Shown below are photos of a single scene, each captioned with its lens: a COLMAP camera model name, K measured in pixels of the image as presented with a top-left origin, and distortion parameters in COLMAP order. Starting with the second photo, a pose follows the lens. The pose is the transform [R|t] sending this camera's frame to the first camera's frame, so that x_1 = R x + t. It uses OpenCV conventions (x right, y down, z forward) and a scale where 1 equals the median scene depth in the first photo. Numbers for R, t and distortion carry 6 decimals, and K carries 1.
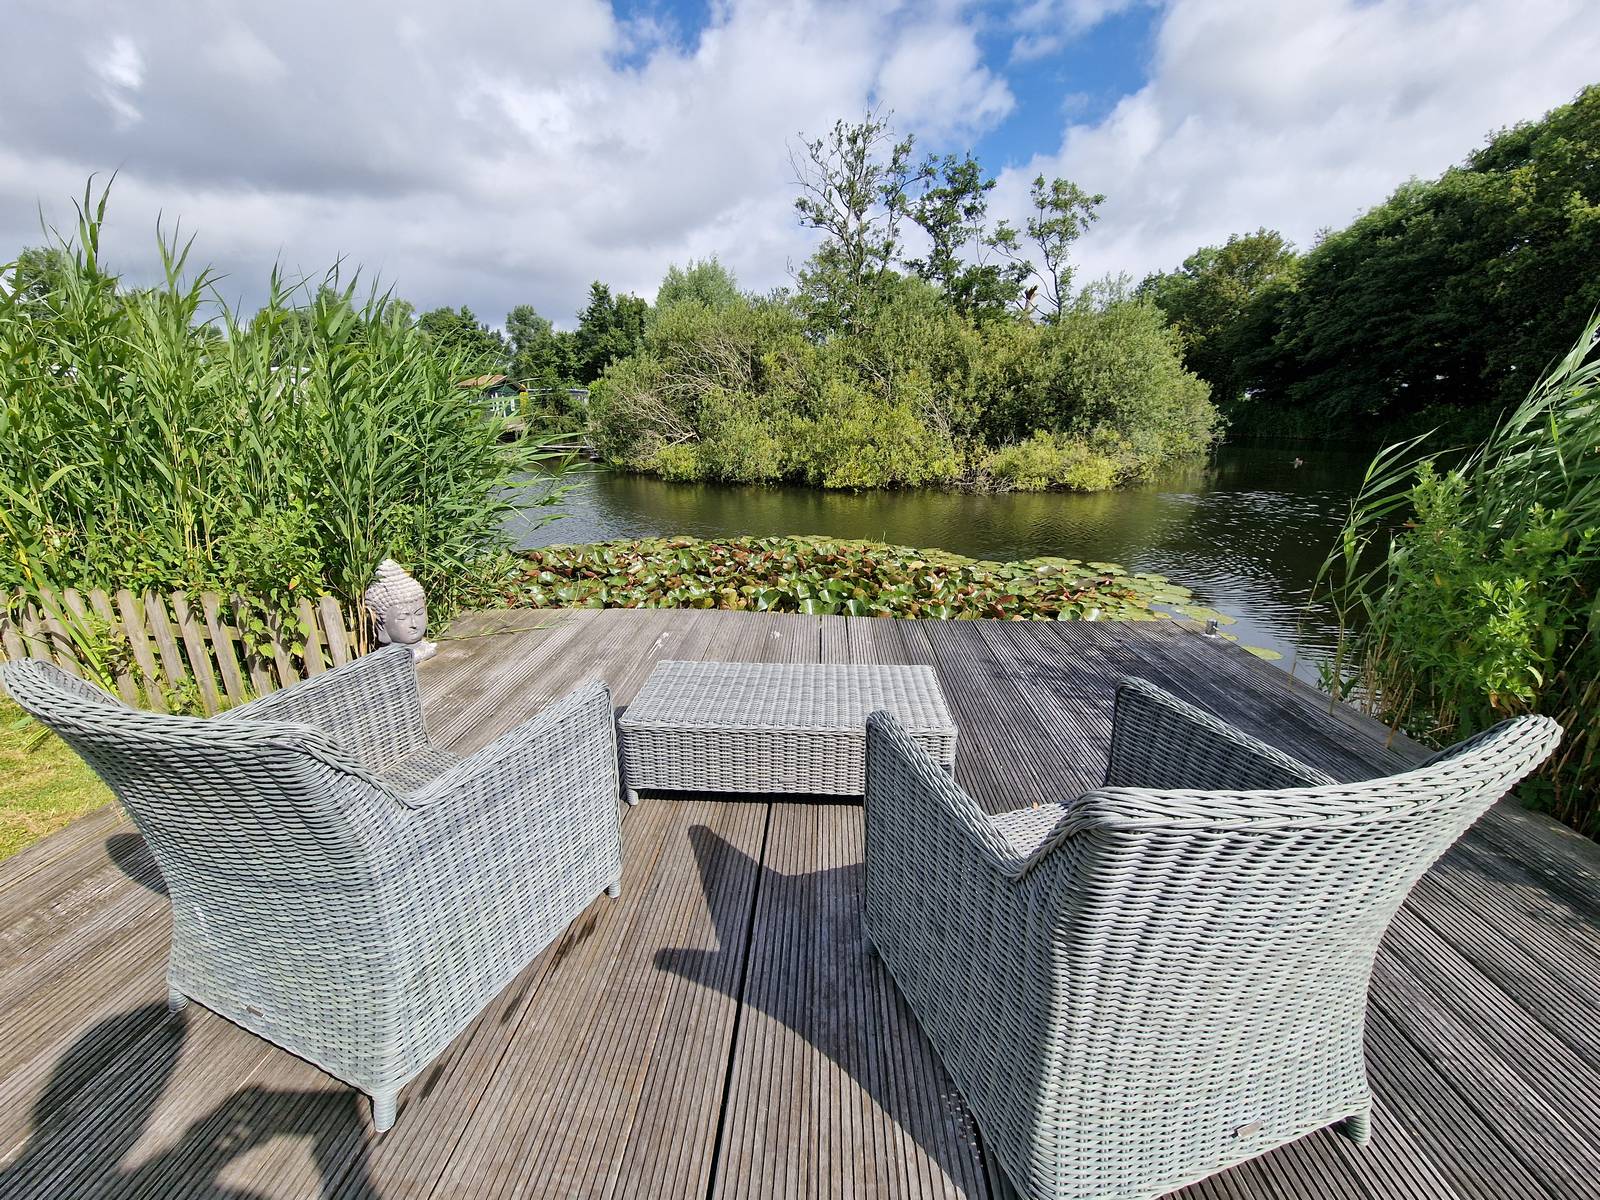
lens RADIAL K [[671.0, 0, 800.0], [0, 671.0, 600.0], [0, 0, 1]] dist [-0.000791, 0.000135]
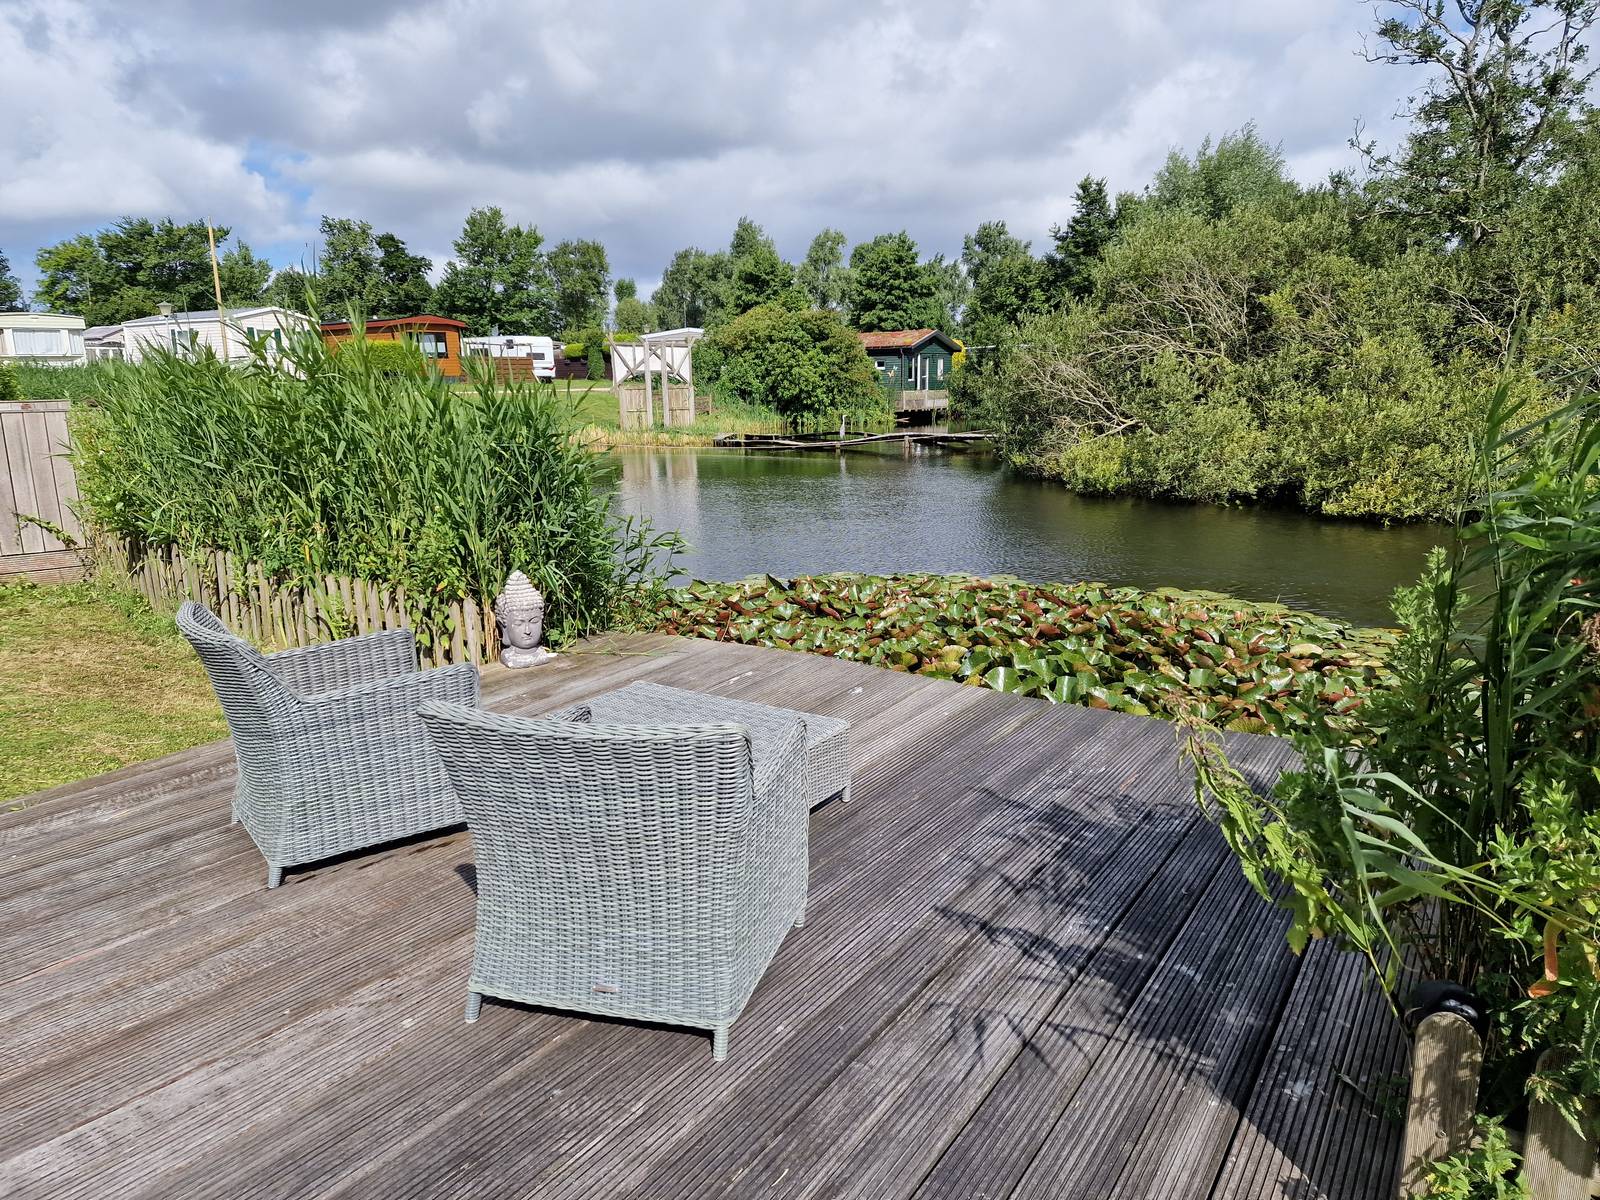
lens RADIAL K [[1078.8, 0, 800.0], [0, 1078.8, 600.0], [0, 0, 1]] dist [0.087914, -0.082582]
pose [[0.856584, 0.091340, -0.507859, 0.113413], [-0.125145, 0.991598, -0.032734, -0.001875], [0.500602, 0.091596, 0.860818, -0.048851]]
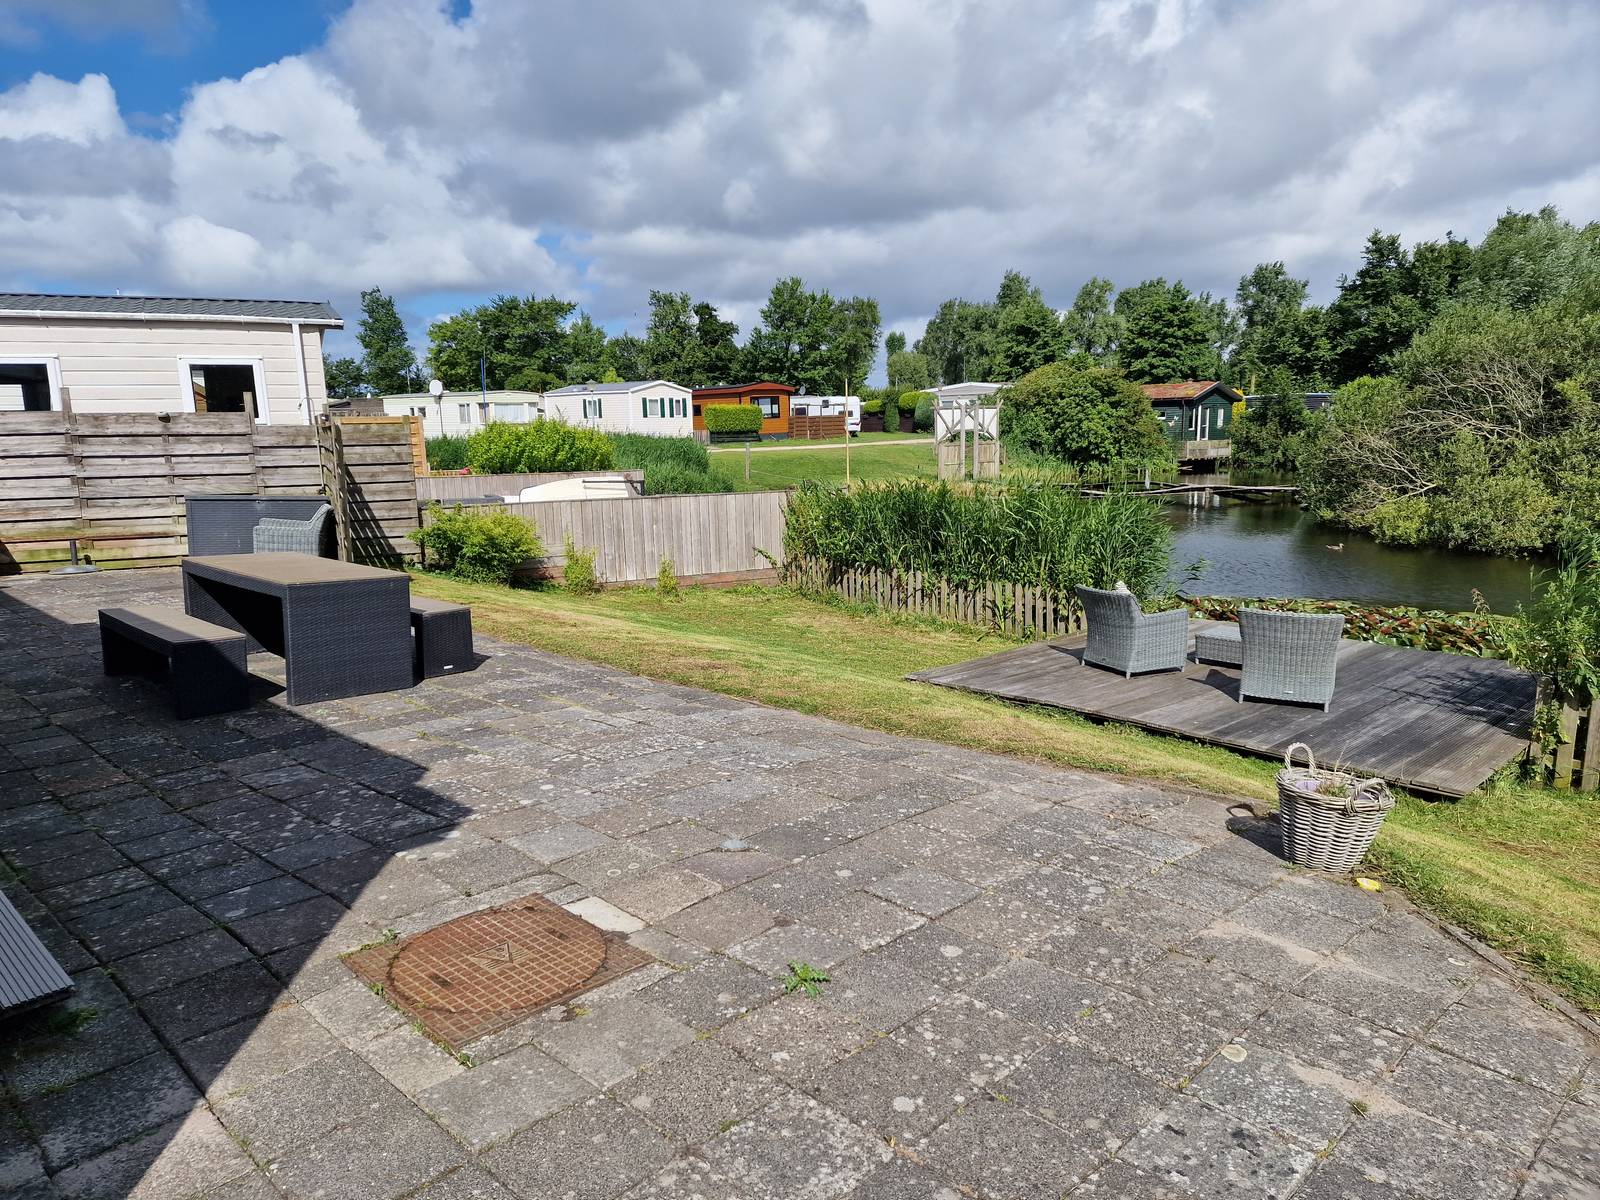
lens RADIAL K [[1079.9, 0, 796.1], [0, 1079.9, 605.6], [0, 0, 1]] dist [0.091497, -0.075756]
pose [[0.724526, 0.102394, -0.681599, 0.188789], [-0.167569, 0.985401, -0.030088, 0.052896], [0.668568, 0.136014, 0.731107, -0.407886]]
